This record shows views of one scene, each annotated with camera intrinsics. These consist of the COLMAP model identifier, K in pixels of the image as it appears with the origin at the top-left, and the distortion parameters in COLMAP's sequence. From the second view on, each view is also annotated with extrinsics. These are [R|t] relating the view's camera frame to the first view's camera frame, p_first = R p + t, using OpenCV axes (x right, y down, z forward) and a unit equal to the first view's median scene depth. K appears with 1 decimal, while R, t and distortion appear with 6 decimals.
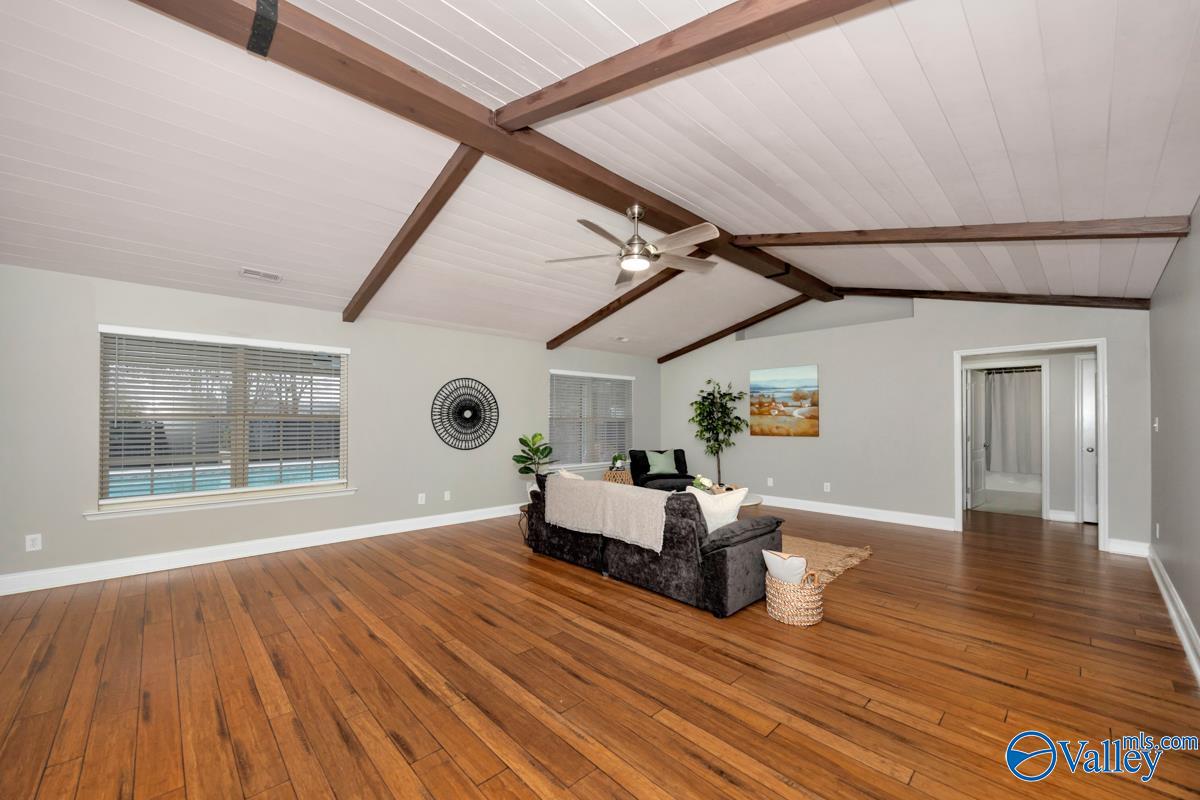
lens RADIAL K [[465.3, 0, 593.9], [0, 465.3, 418.1], [0, 0, 1]] dist [0.003528, -0.000993]
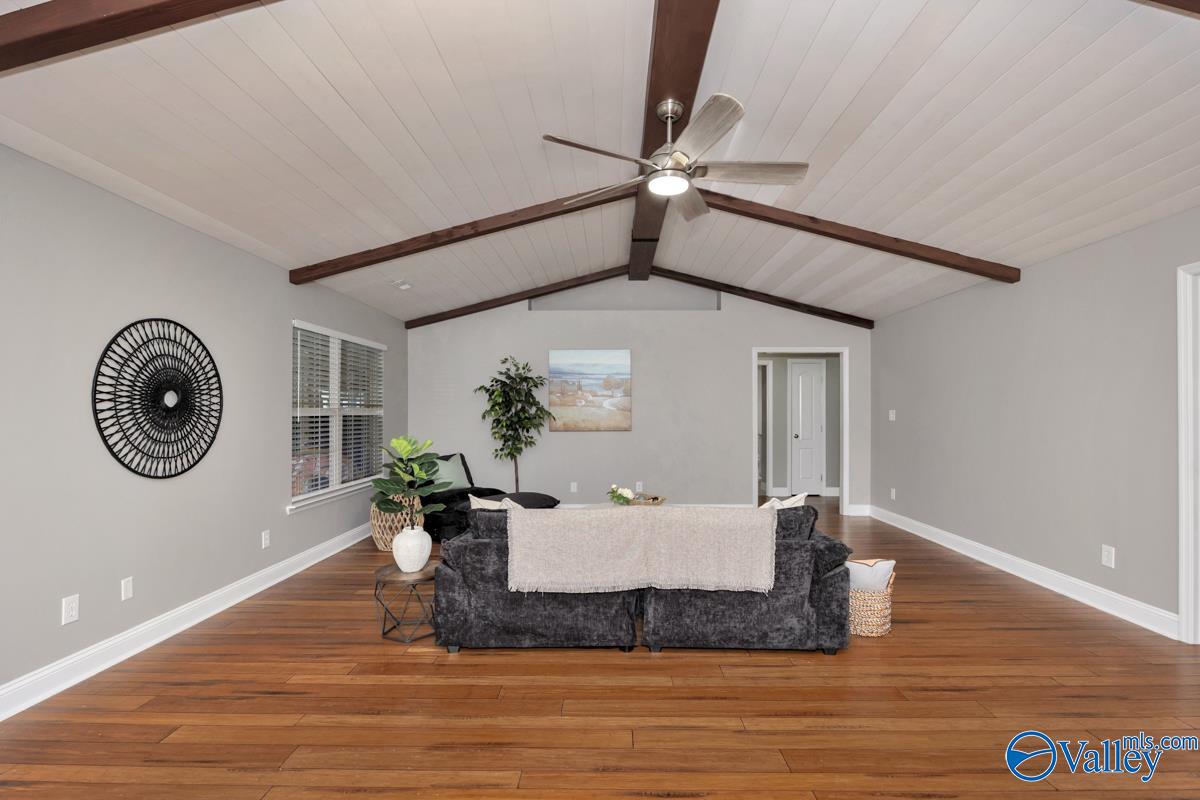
lens RADIAL K [[574.1, 0, 603.8], [0, 574.1, 414.5], [0, 0, 1]] dist [-0.010777, 0.000354]
pose [[0.691193, -0.003699, 0.722661, -0.372314], [-0.002939, 0.999964, 0.007929, 0.000517], [-0.722664, -0.007605, 0.691157, 0.304259]]
